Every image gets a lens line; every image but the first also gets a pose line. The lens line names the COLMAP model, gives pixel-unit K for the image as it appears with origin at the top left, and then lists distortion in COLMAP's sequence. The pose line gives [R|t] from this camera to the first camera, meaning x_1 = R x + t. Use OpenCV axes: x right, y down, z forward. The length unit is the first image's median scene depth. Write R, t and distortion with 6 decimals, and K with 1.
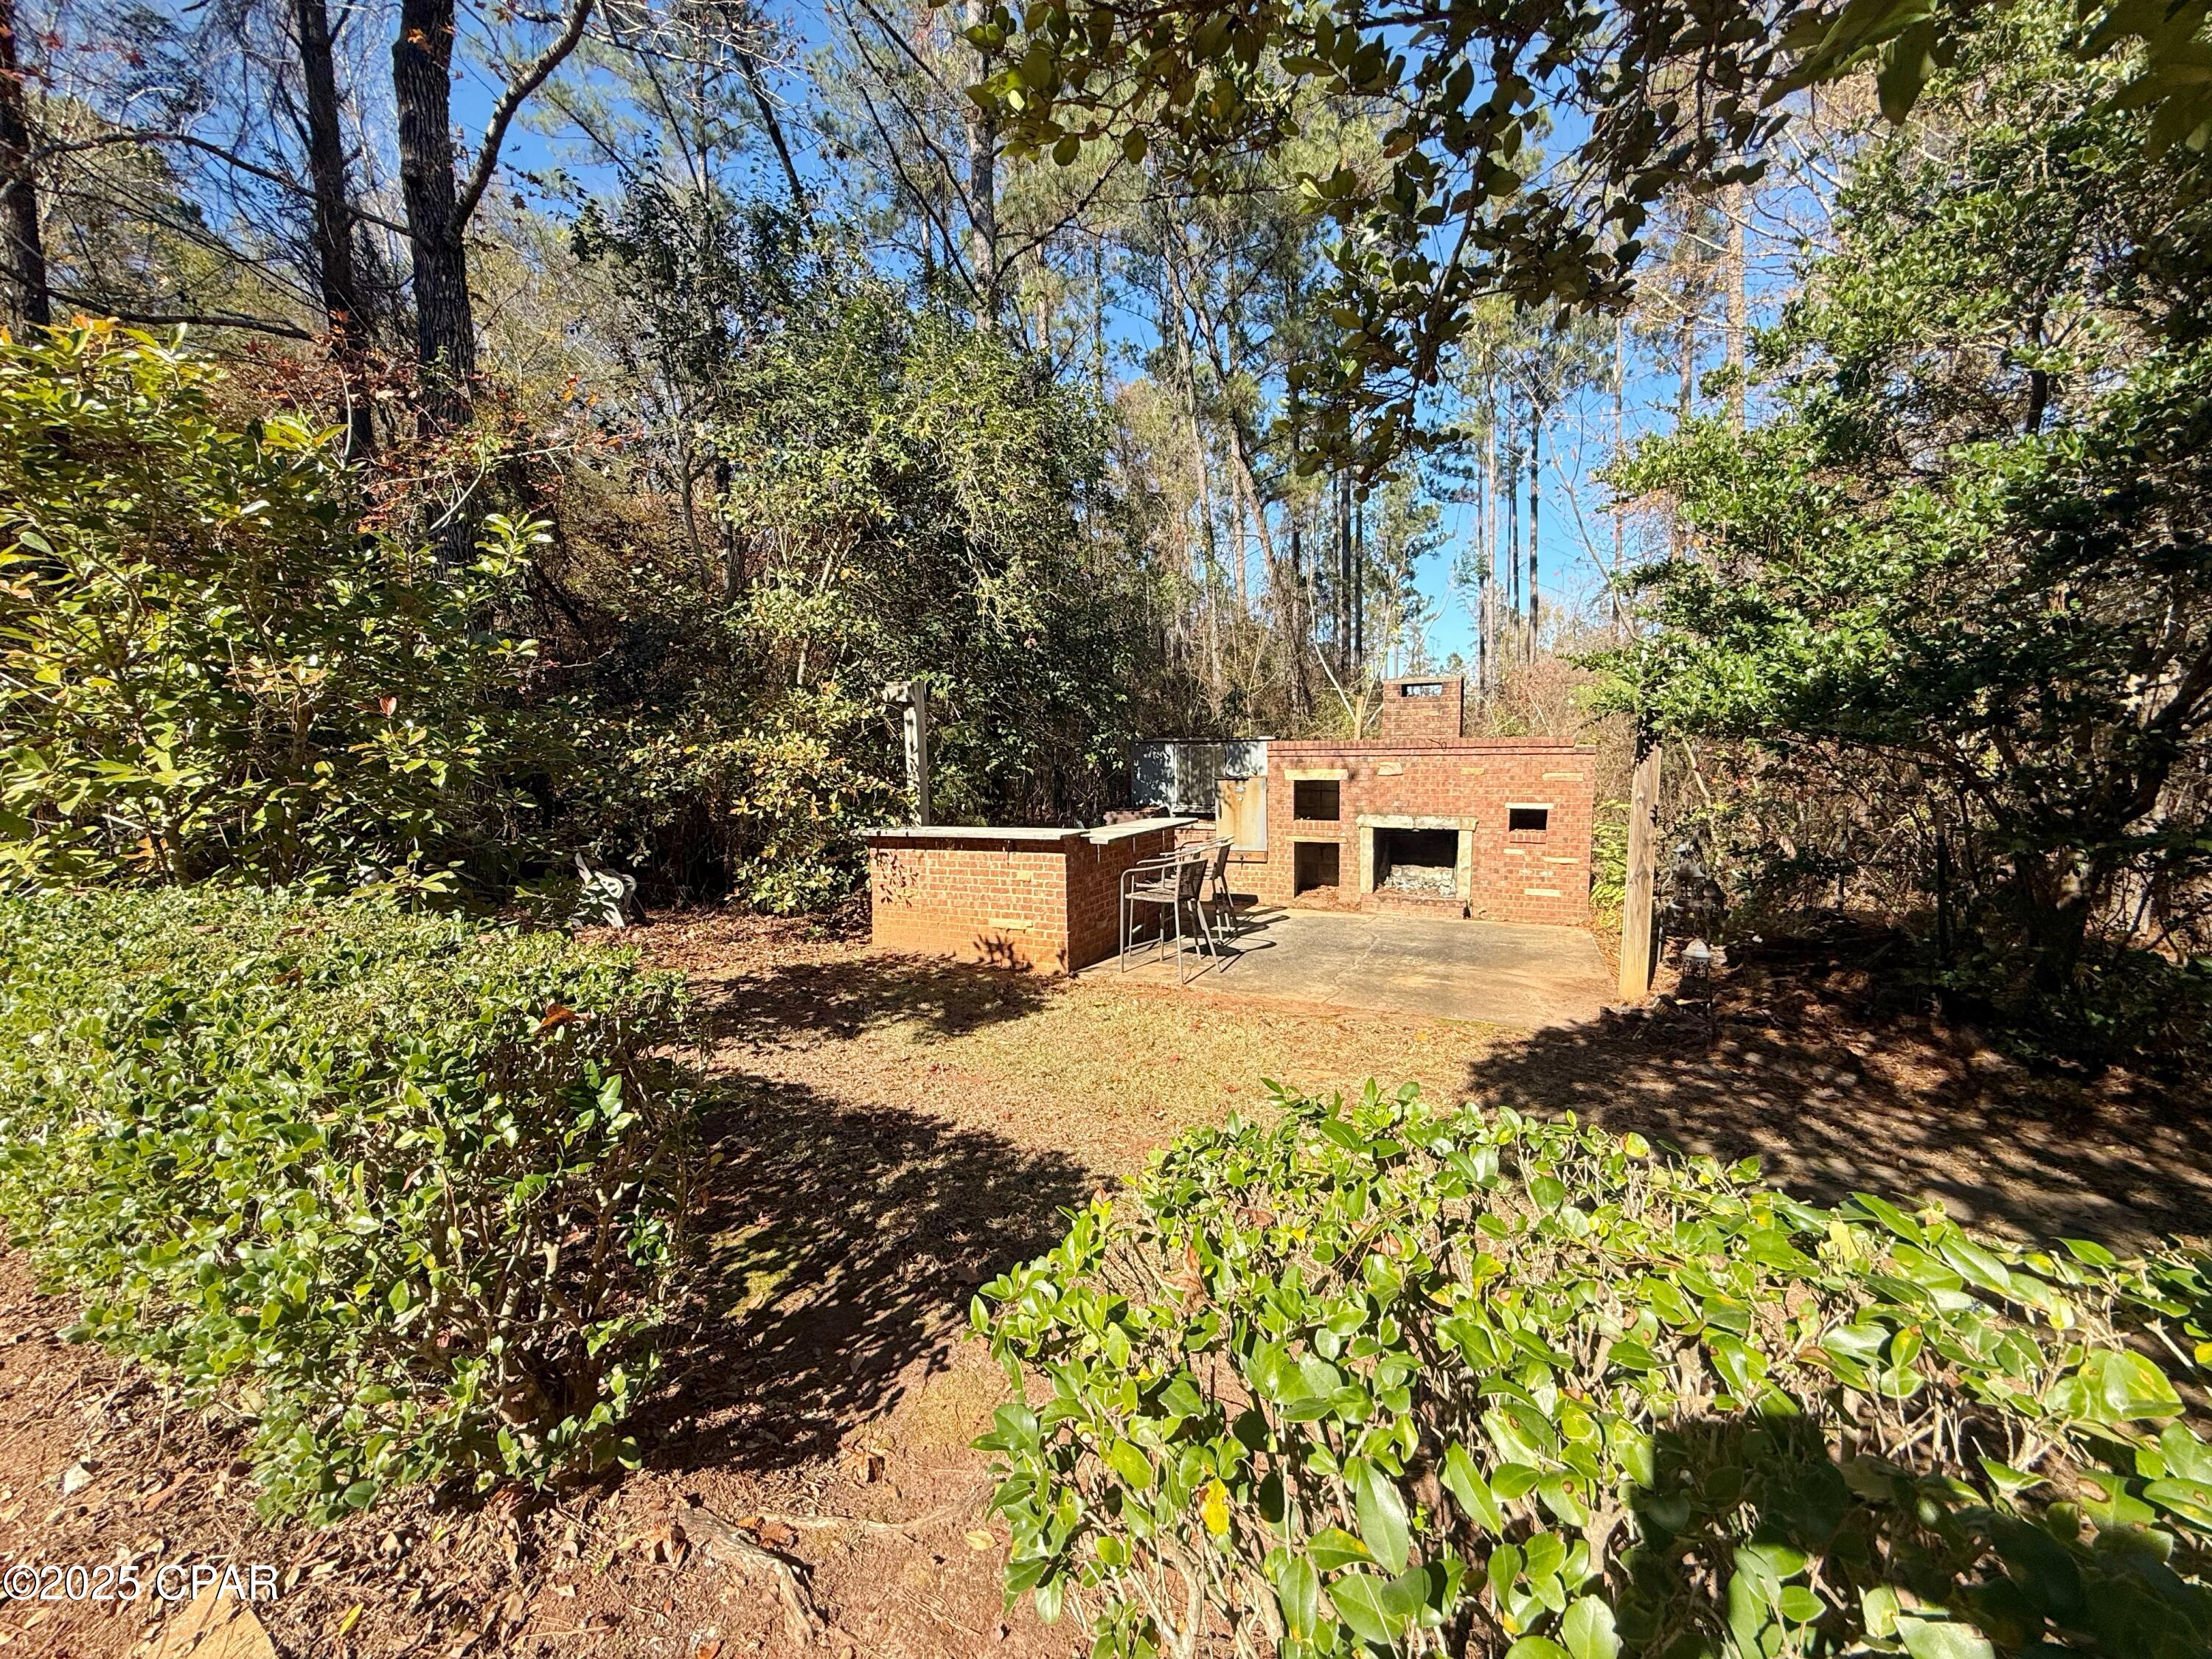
lens RADIAL K [[880.7, 0, 1100.8], [0, 880.7, 830.3], [0, 0, 1]] dist [-0.000296, 0.000099]
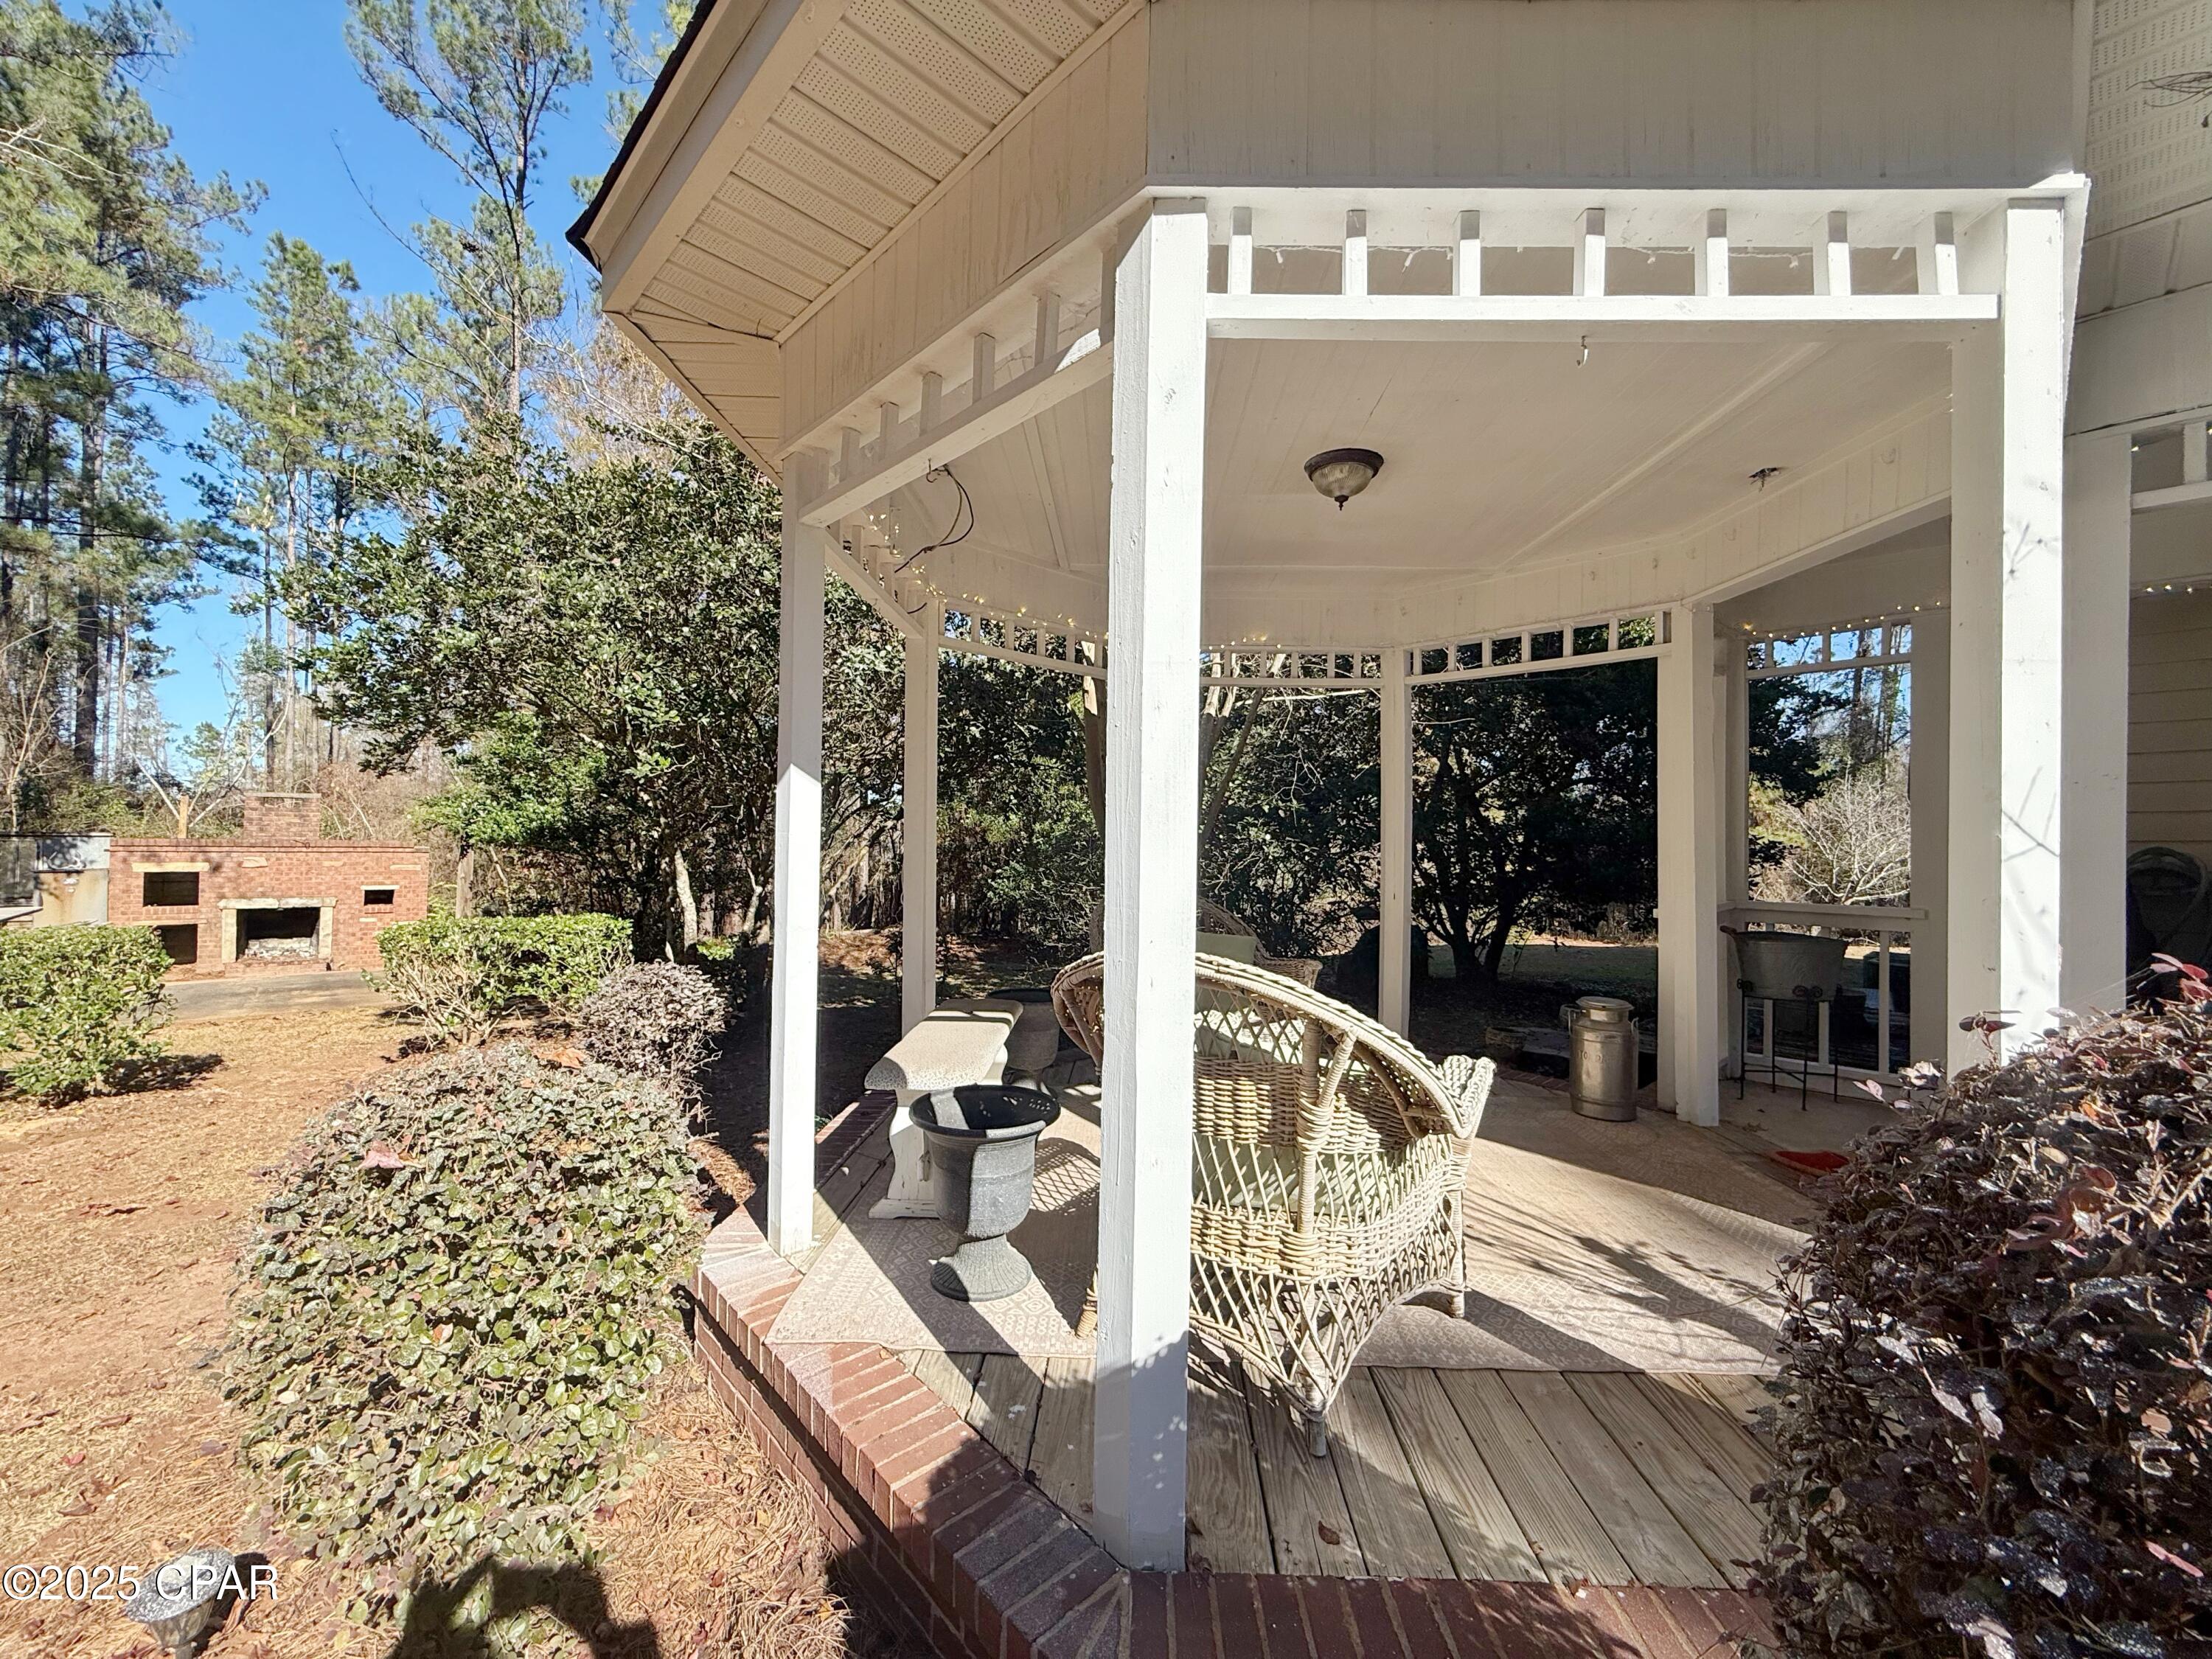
lens RADIAL K [[867.5, 0, 1106.0], [0, 867.5, 829.5], [0, 0, 1]] dist [-0.001579, -0.000119]
pose [[0.367283, 0.034434, 0.929472, -0.383247], [0.066972, 0.995741, -0.063353, 0.044831], [-0.927695, 0.085517, 0.363413, -0.603999]]
